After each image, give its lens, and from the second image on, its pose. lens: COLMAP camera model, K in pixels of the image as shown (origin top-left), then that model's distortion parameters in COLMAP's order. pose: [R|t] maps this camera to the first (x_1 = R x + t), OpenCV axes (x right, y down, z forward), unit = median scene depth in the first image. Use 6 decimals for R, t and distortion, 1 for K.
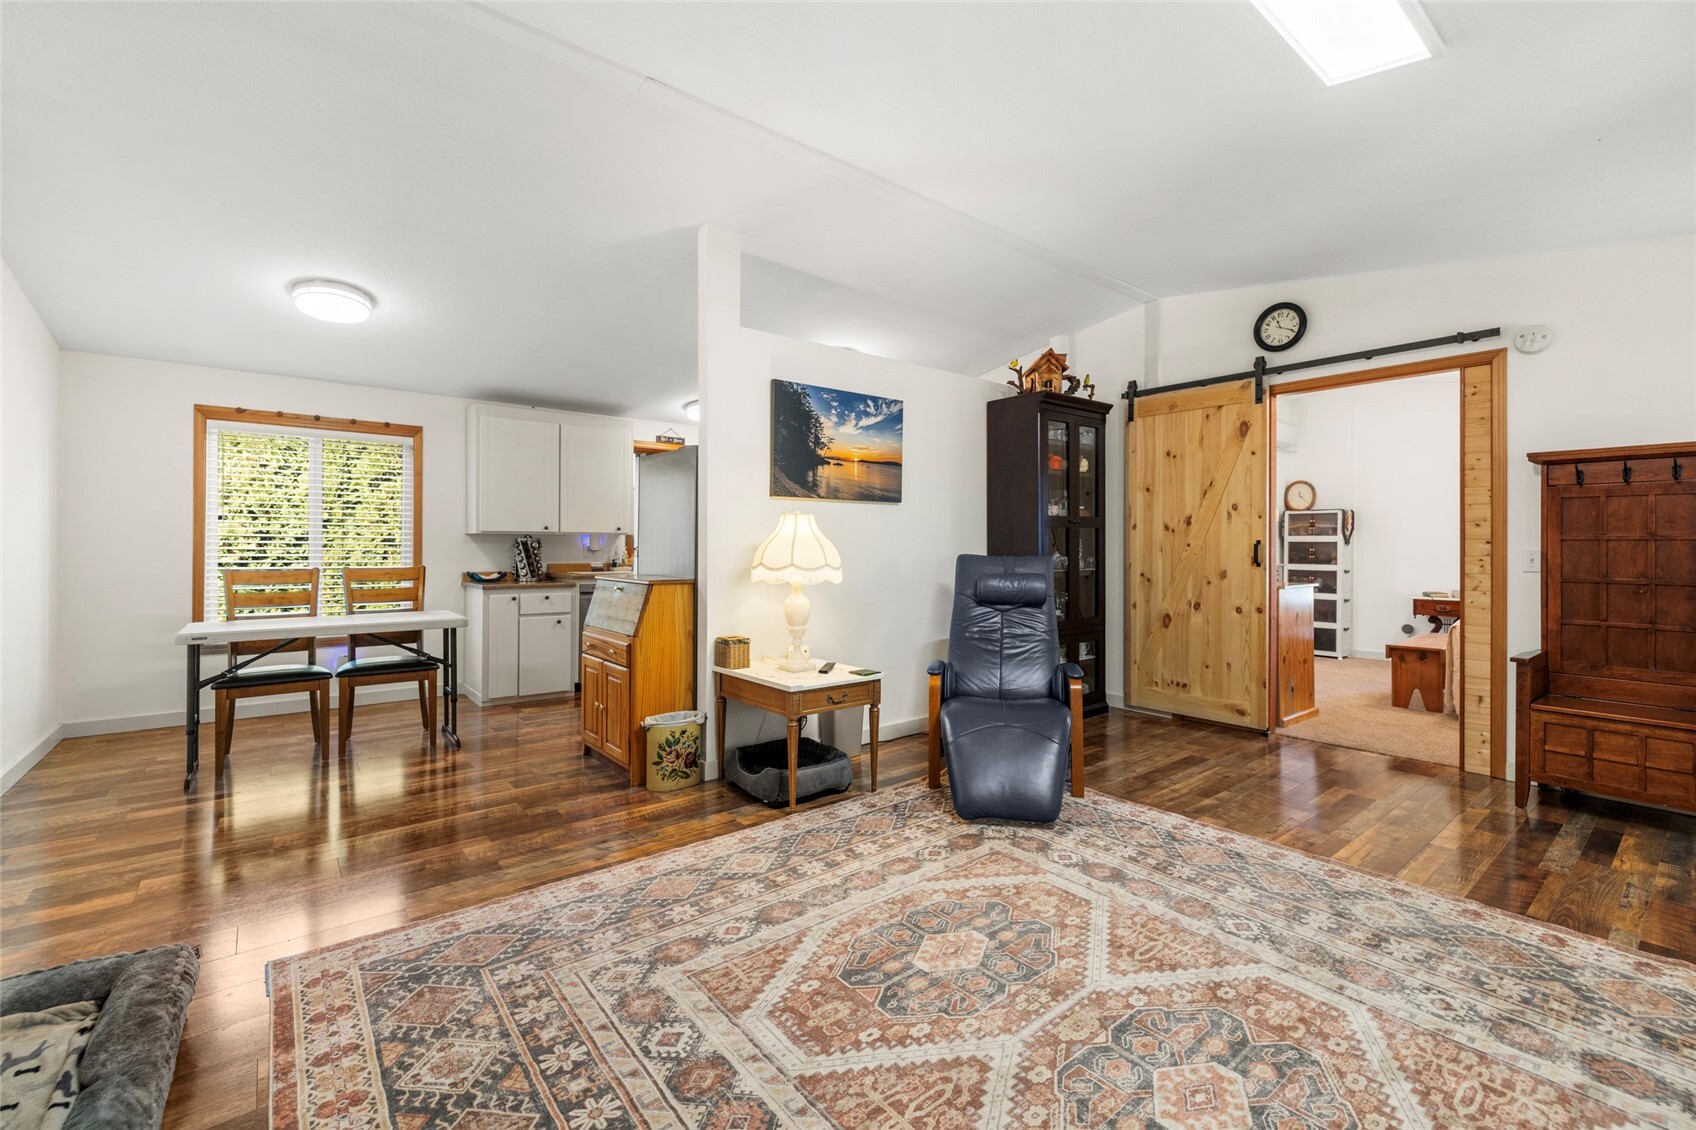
lens RADIAL K [[715.6, 0, 846.7], [0, 715.6, 545.1], [0, 0, 1]] dist [0.001143, 0.000069]
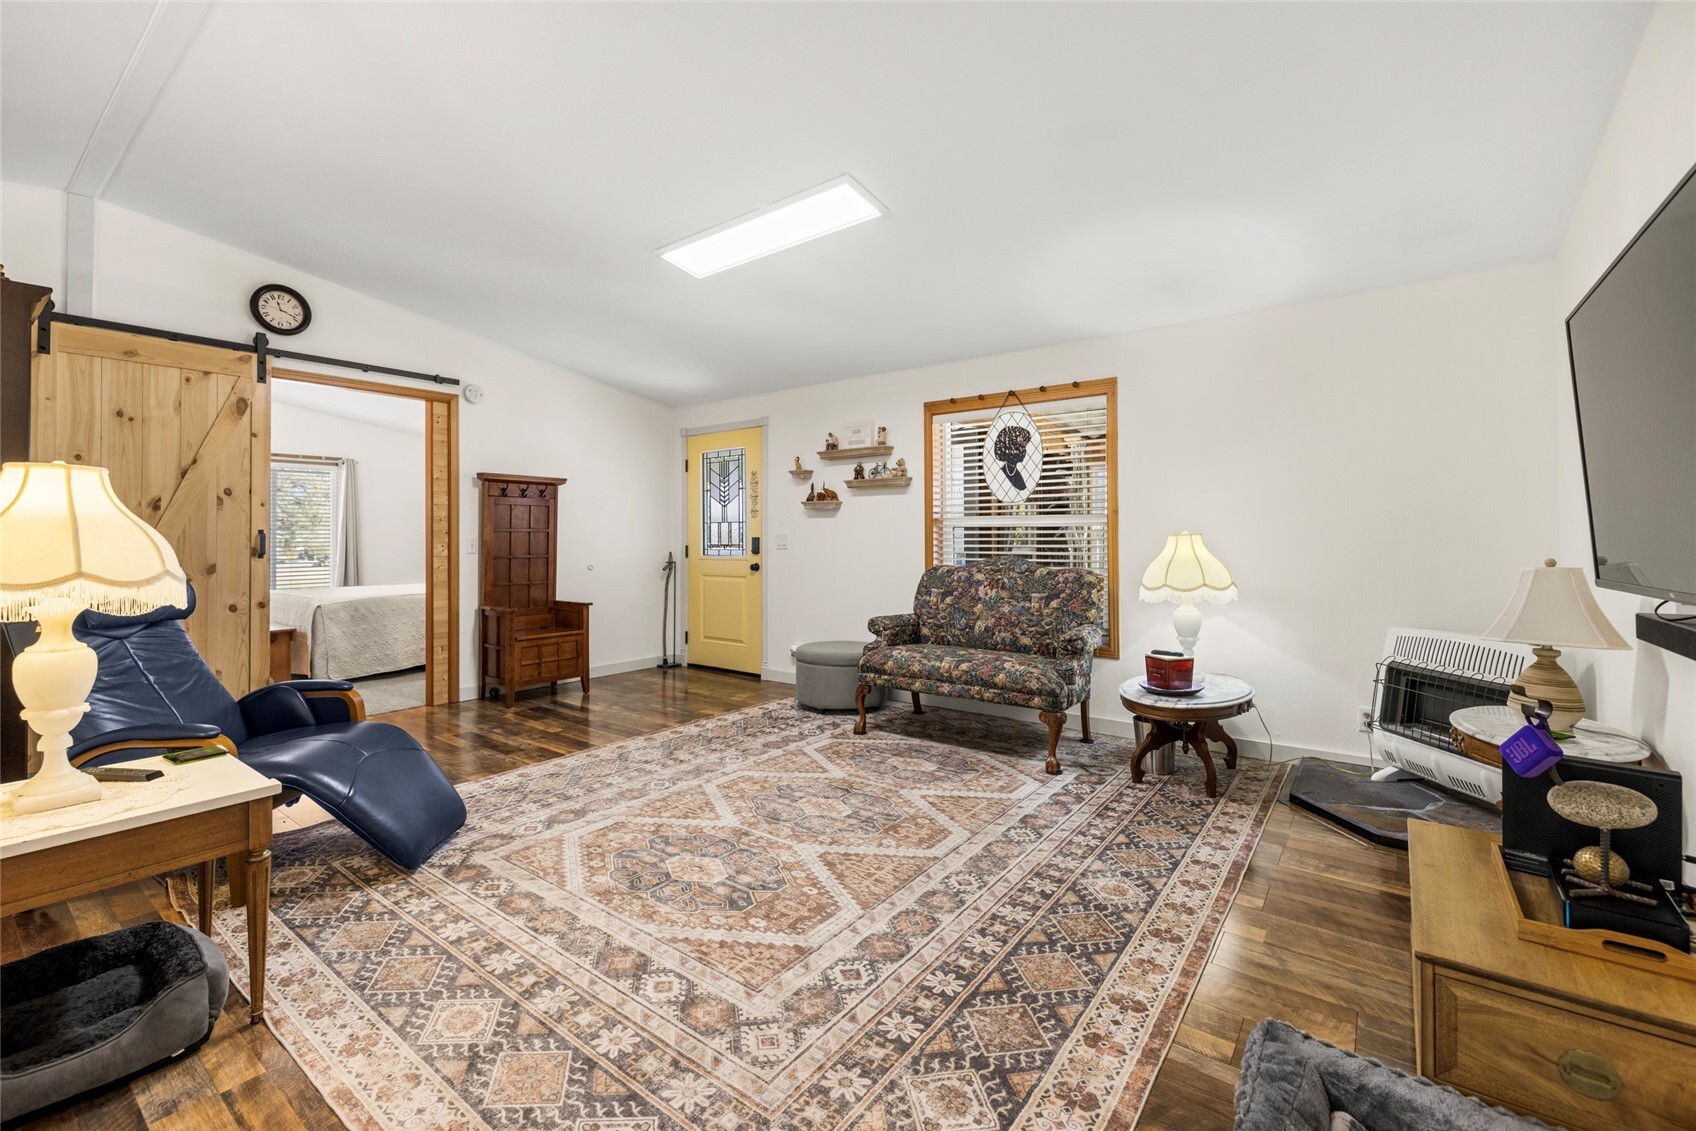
lens RADIAL K [[715.6, 0, 843.5], [0, 715.6, 530.0], [0, 0, 1]] dist [0.001143, 0.000069]
pose [[-0.235622, 0.007469, 0.971816, -0.609012], [0.001591, 0.999972, -0.007300, 0.001638], [-0.971844, -0.000174, -0.235627, 0.581041]]
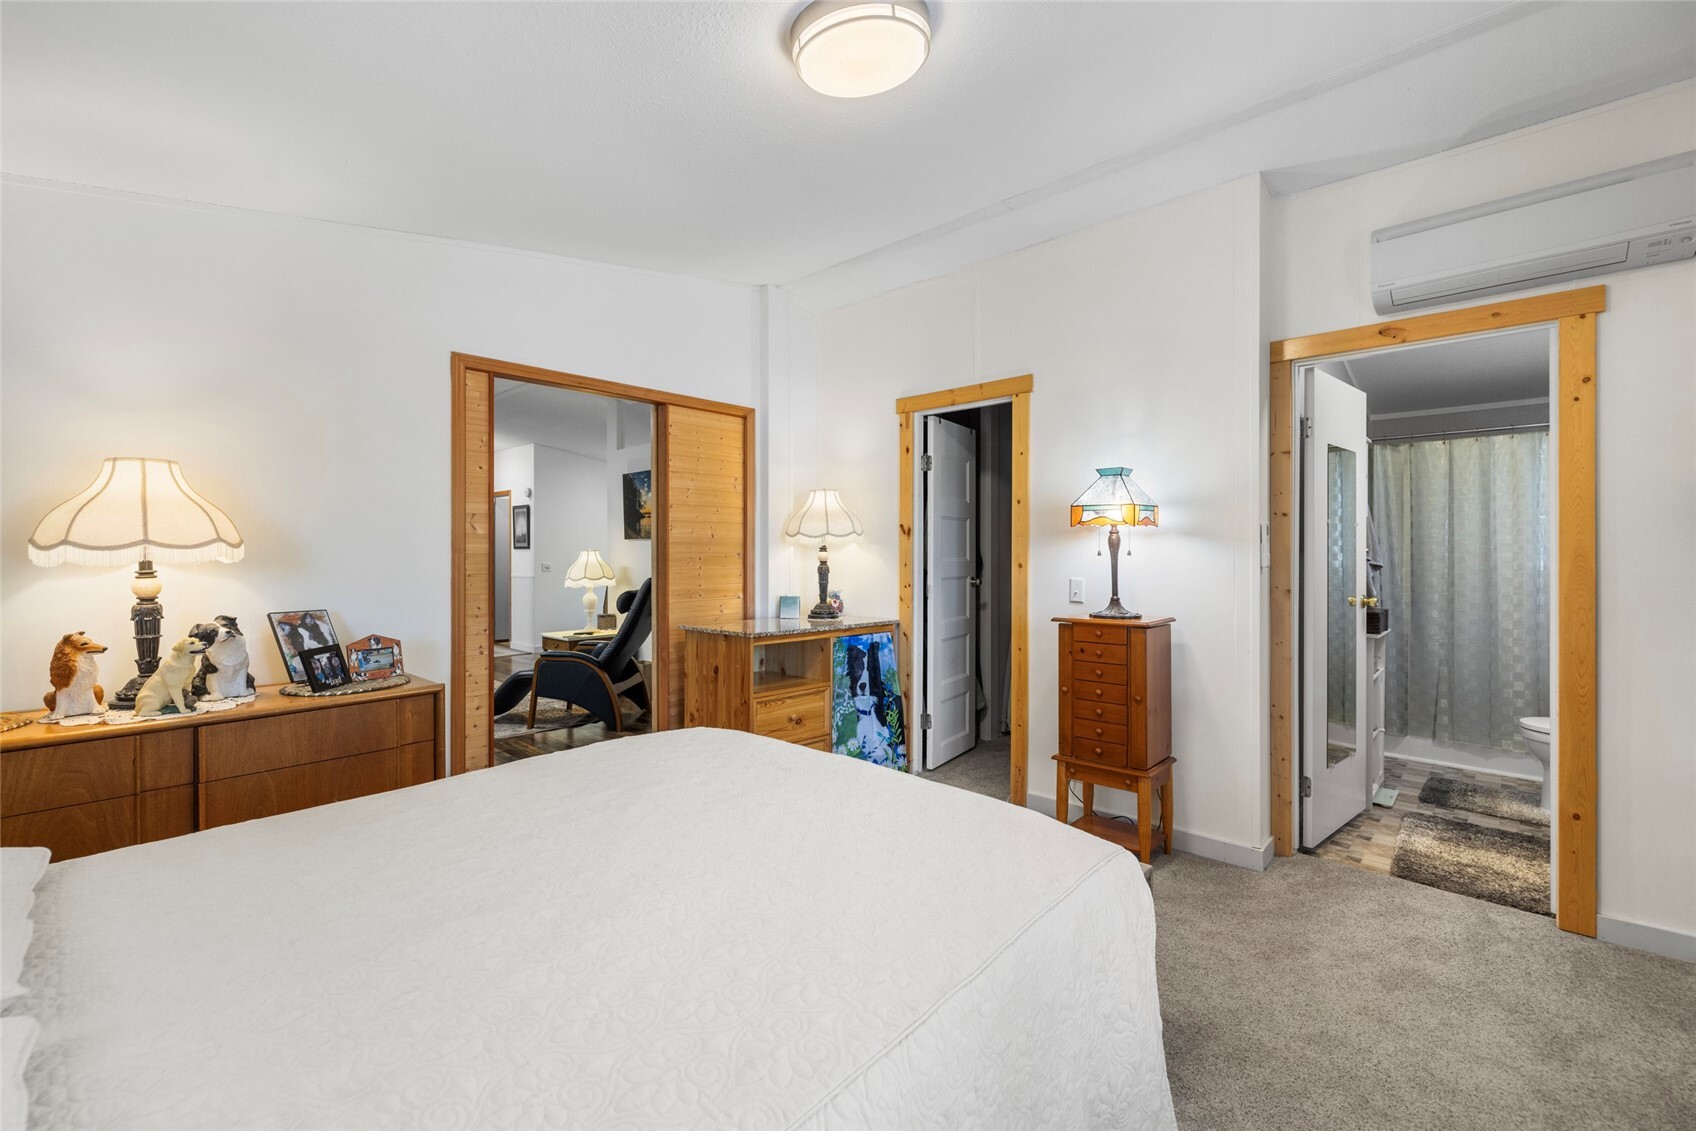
lens RADIAL K [[715.6, 0, 860.0], [0, 715.6, 553.1], [0, 0, 1]] dist [0.001143, 0.000069]
pose [[0.154448, -0.002074, -0.987999, 1.807065], [0.001650, 0.999997, -0.001841, -0.030559], [0.988000, -0.001345, 0.154451, 1.340331]]
